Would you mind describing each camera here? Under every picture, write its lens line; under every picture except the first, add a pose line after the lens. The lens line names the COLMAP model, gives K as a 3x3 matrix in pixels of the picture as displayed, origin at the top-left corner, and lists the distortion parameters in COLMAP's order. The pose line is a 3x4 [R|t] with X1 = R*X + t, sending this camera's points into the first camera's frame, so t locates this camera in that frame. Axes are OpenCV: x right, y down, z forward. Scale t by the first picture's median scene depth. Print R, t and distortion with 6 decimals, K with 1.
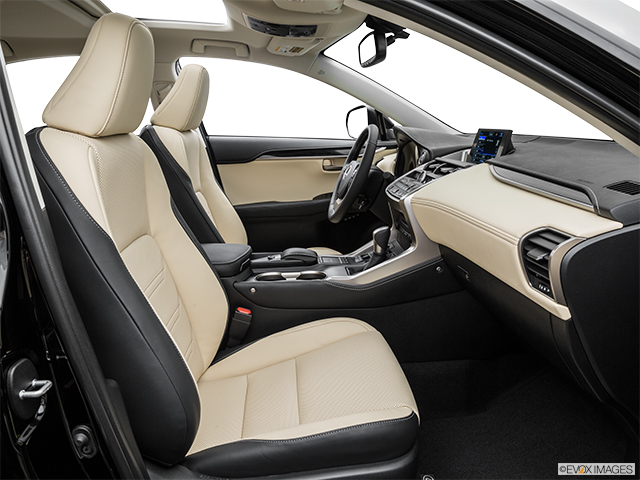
lens RADIAL K [[489.8, 0, 316.8], [0, 489.8, 238.4], [0, 0, 1]] dist [-0.123920, 0.045852]
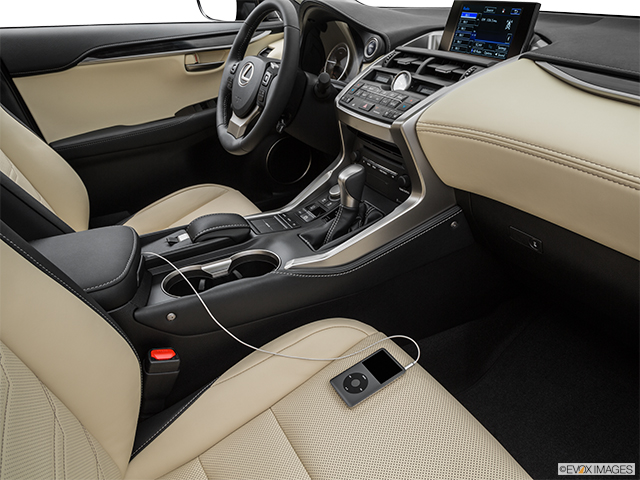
lens RADIAL K [[489.8, 0, 324.4], [0, 489.8, 242.0], [0, 0, 1]] dist [-0.123920, 0.045852]
pose [[0.913502, -0.197520, 0.355669, -0.116152], [0.105634, 0.959408, 0.261492, -0.080266], [-0.392881, -0.201302, 0.897286, 0.343534]]
